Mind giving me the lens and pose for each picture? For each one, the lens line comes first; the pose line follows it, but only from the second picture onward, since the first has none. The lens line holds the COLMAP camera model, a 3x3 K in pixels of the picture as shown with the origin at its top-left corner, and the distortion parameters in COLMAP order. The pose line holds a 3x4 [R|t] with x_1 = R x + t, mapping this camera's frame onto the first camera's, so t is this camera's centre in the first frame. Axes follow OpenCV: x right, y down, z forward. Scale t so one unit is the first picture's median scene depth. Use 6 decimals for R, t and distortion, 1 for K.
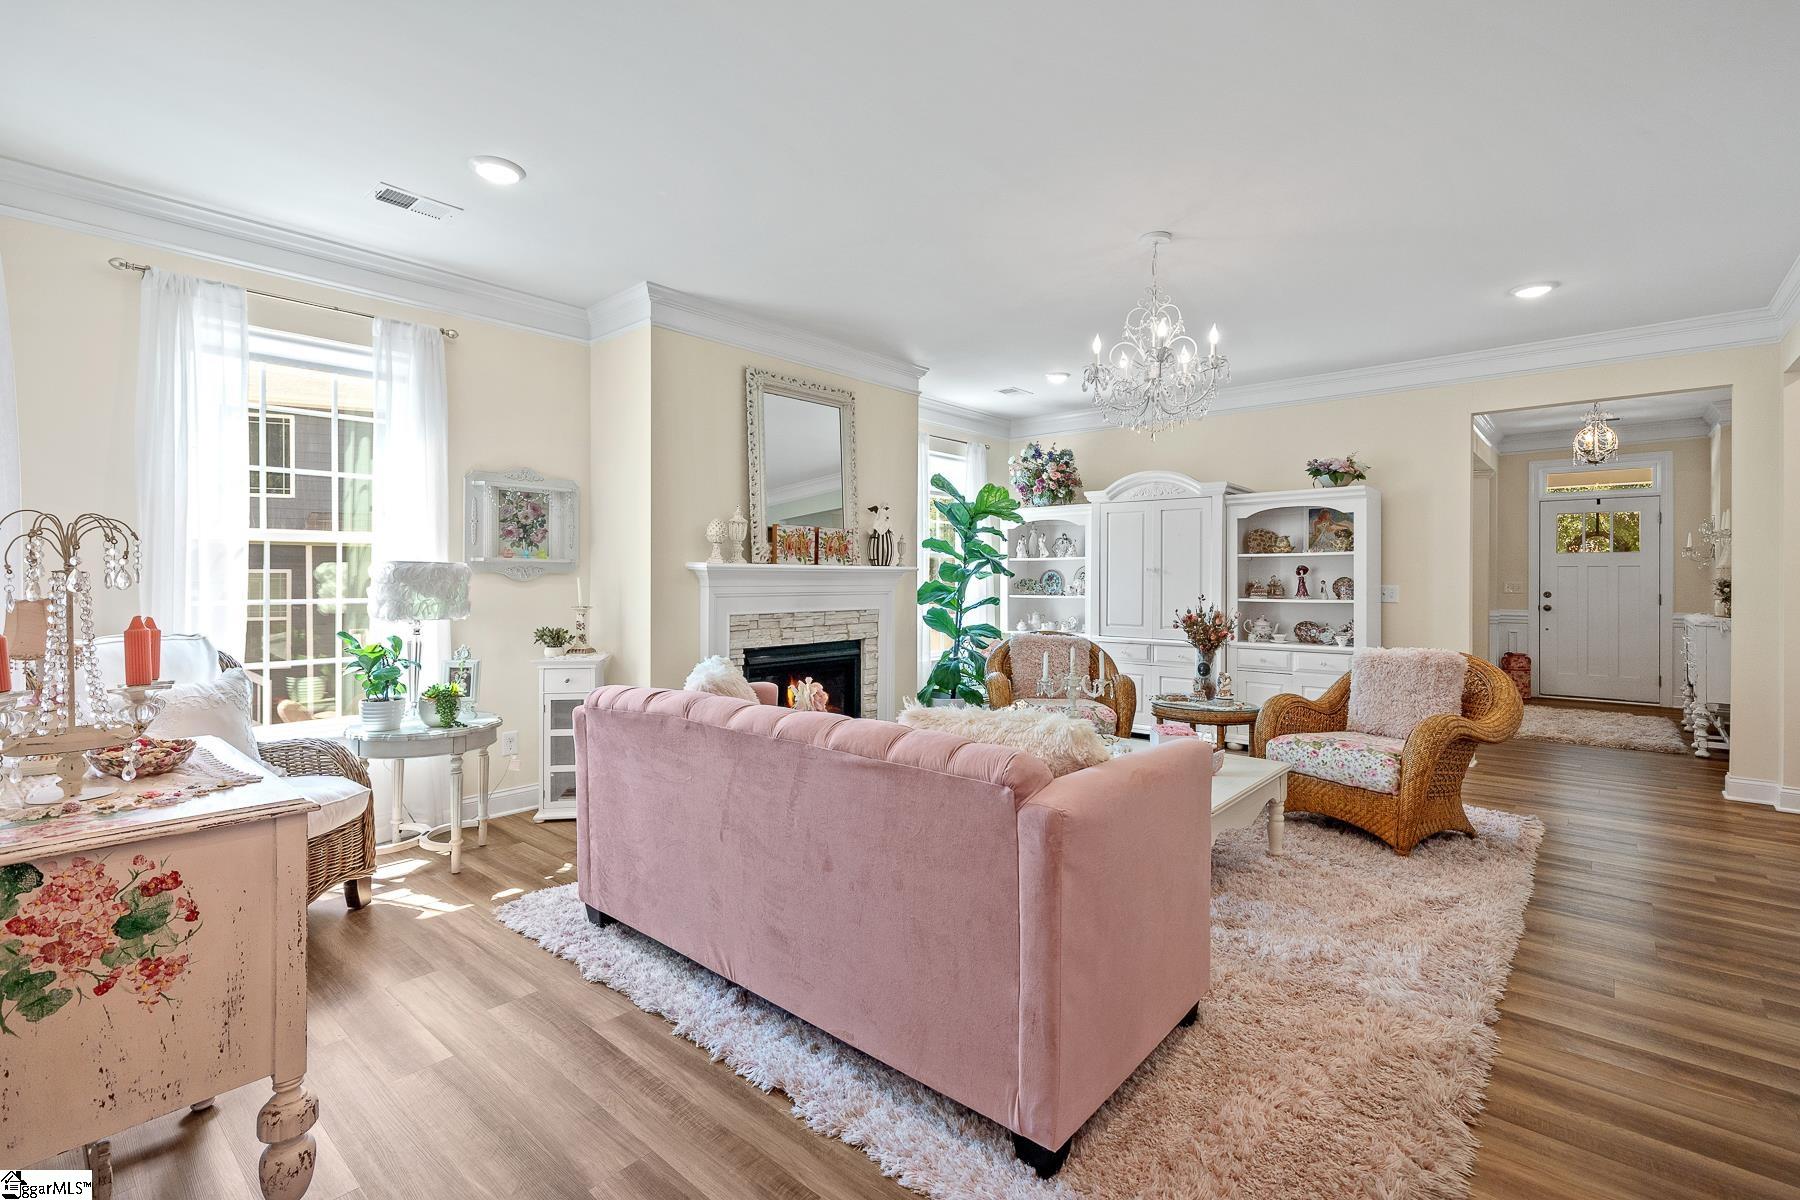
lens RADIAL K [[816.6, 0, 898.9], [0, 816.6, 585.5], [0, 0, 1]] dist [0.004498, 0.000502]
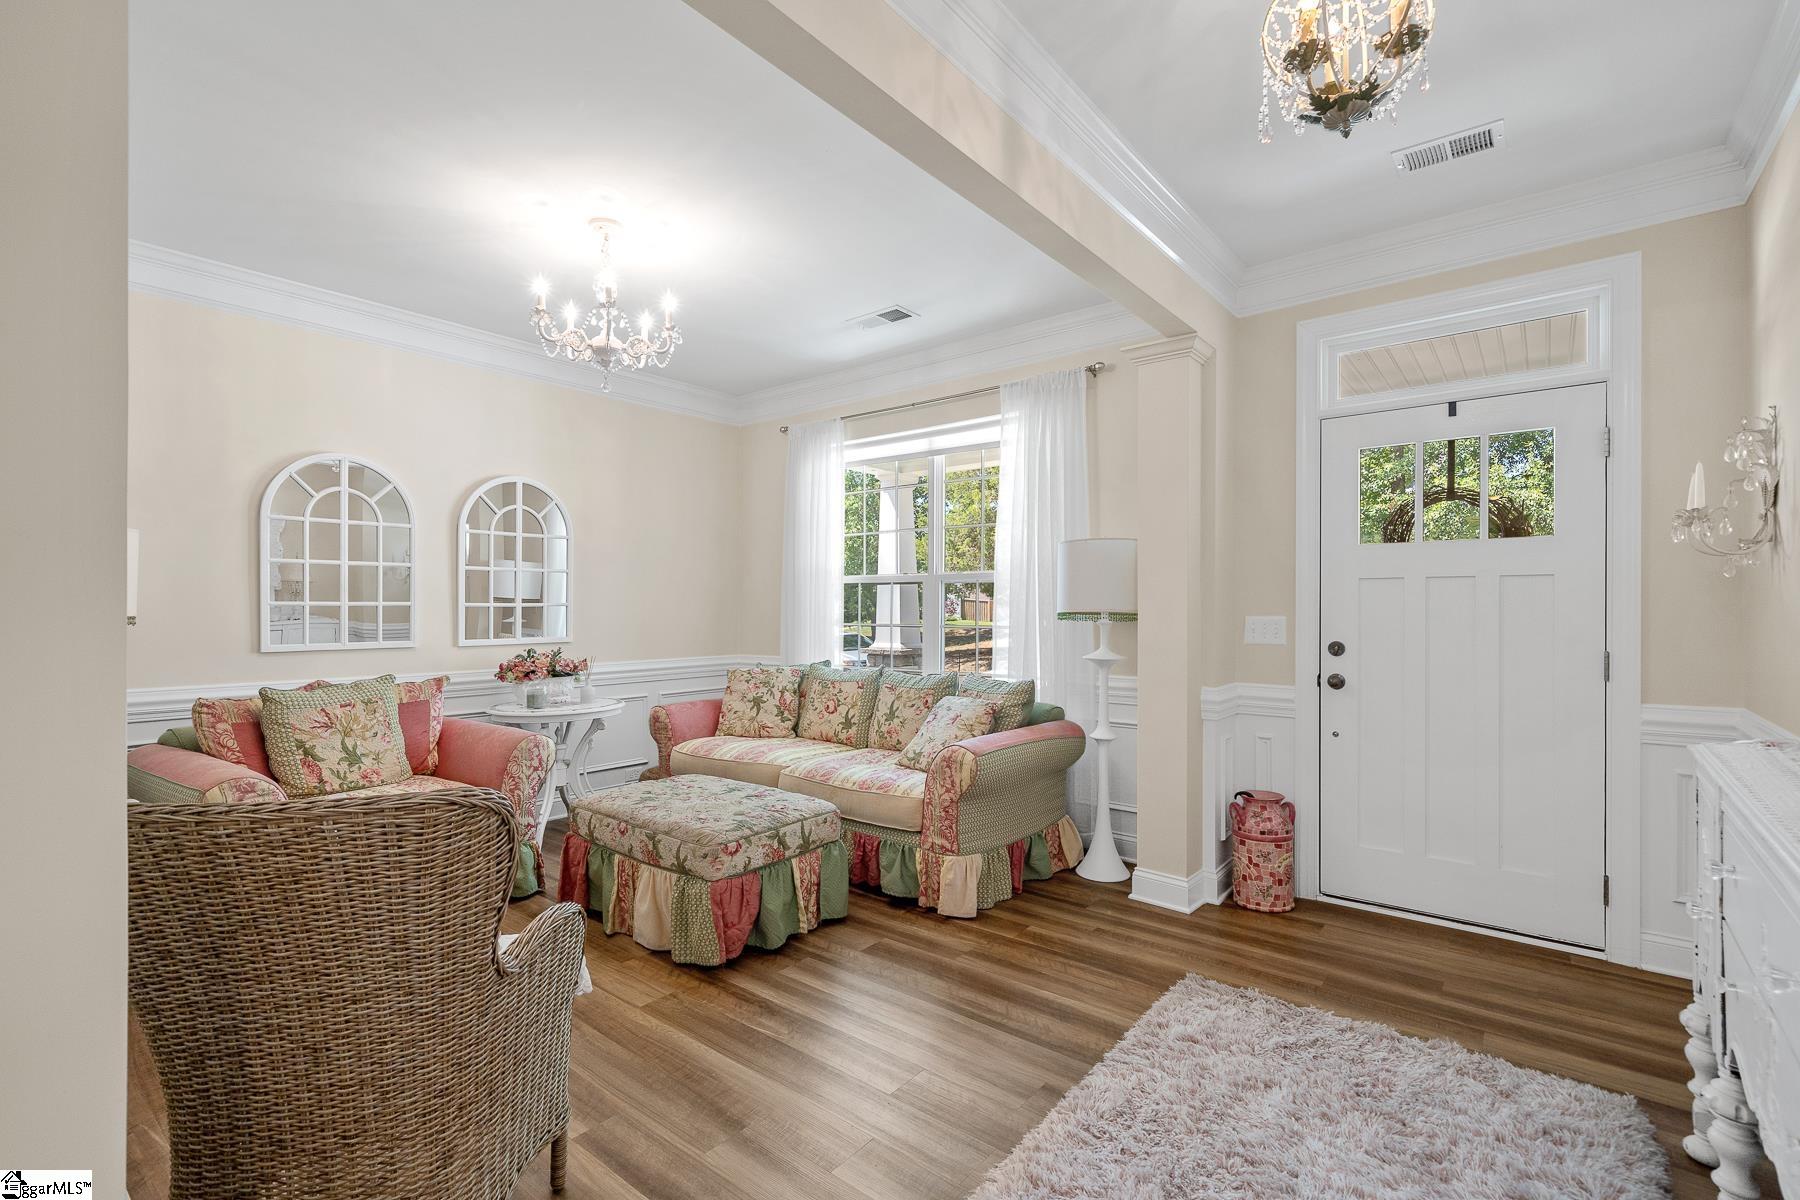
lens RADIAL K [[816.6, 0, 896.1], [0, 816.6, 604.2], [0, 0, 1]] dist [0.004498, 0.000502]
pose [[0.999820, 0.003952, 0.018570, 0.578569], [-0.003879, 0.999984, -0.003999, -0.008331], [-0.018585, 0.003926, 0.999820, 0.613597]]
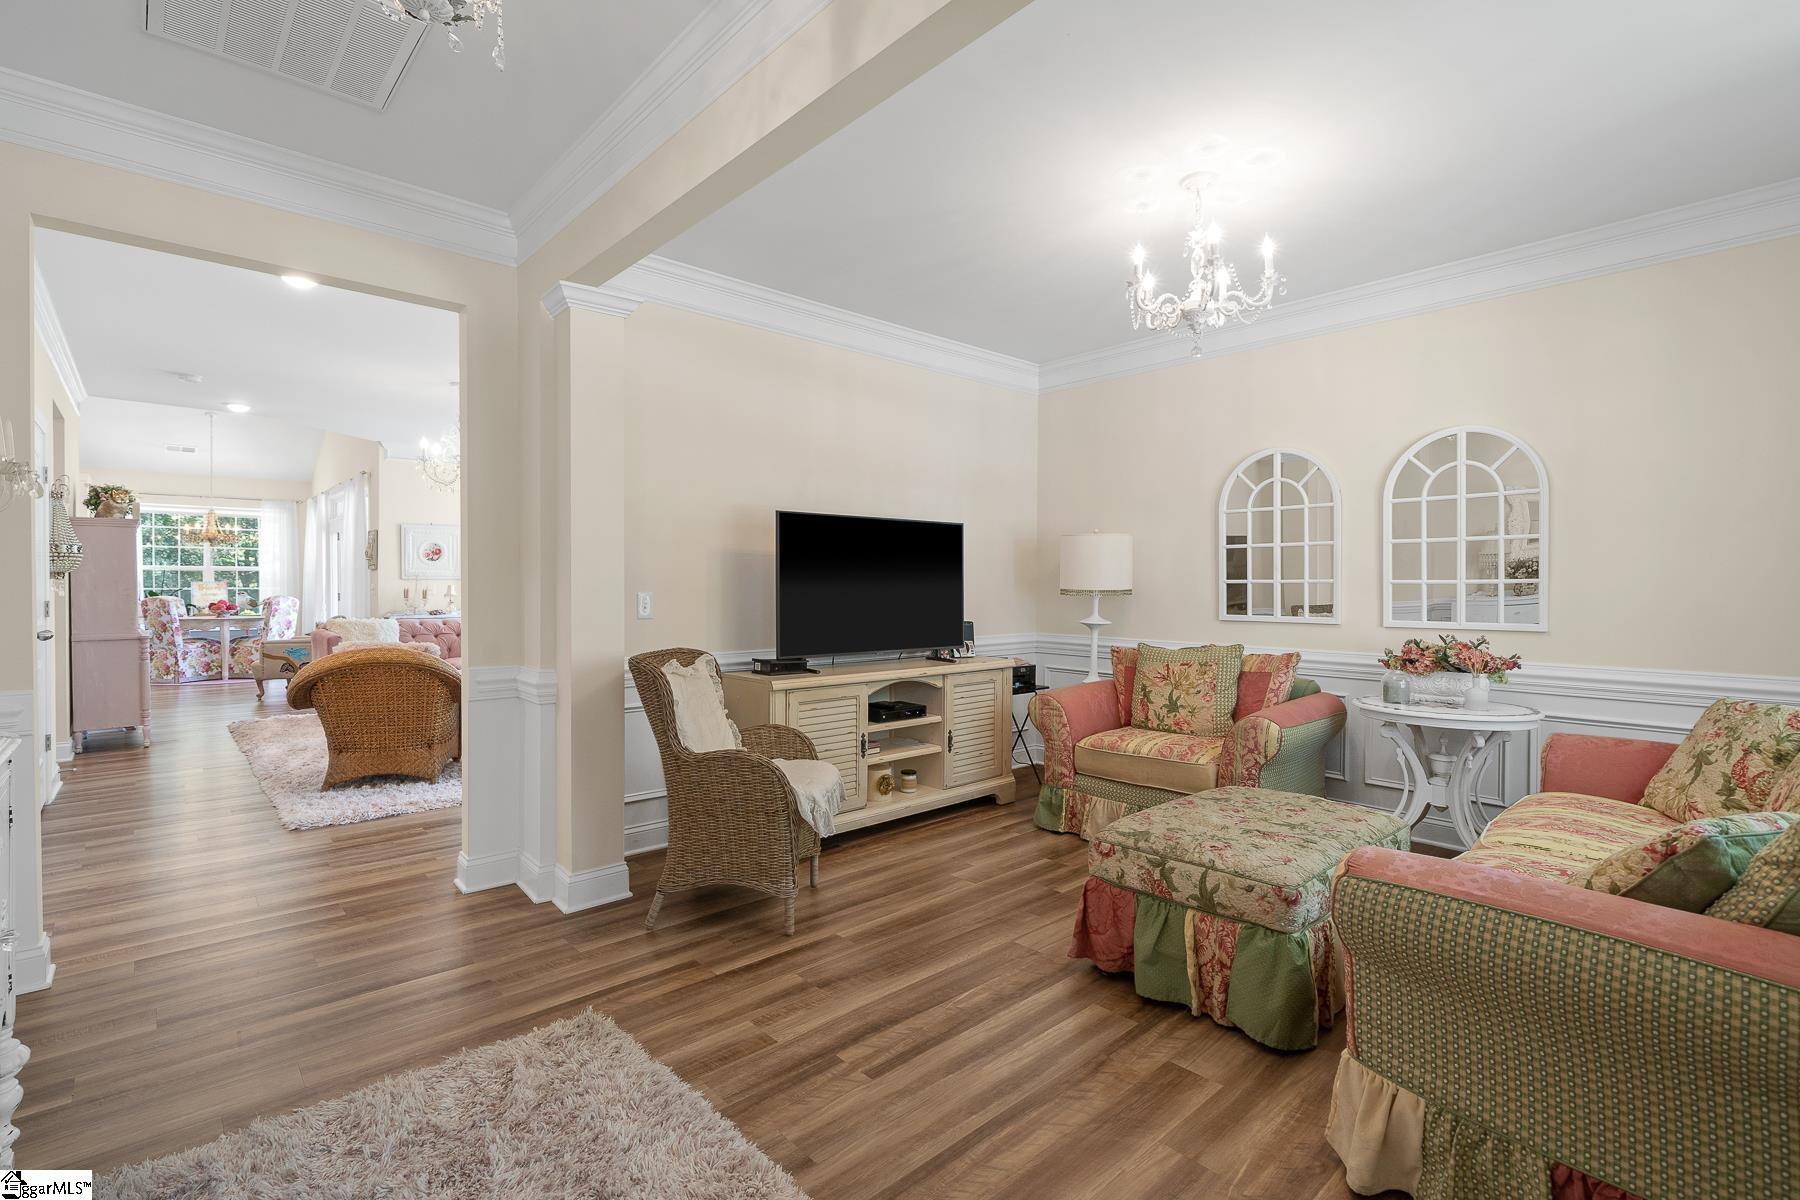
lens RADIAL K [[816.6, 0, 866.9], [0, 816.6, 587.9], [0, 0, 1]] dist [0.004498, 0.000502]
pose [[-0.145034, 0.007441, -0.989399, 1.020750], [-0.002597, 0.999965, 0.007901, -0.008697], [0.989423, 0.003715, -0.145010, 1.127552]]
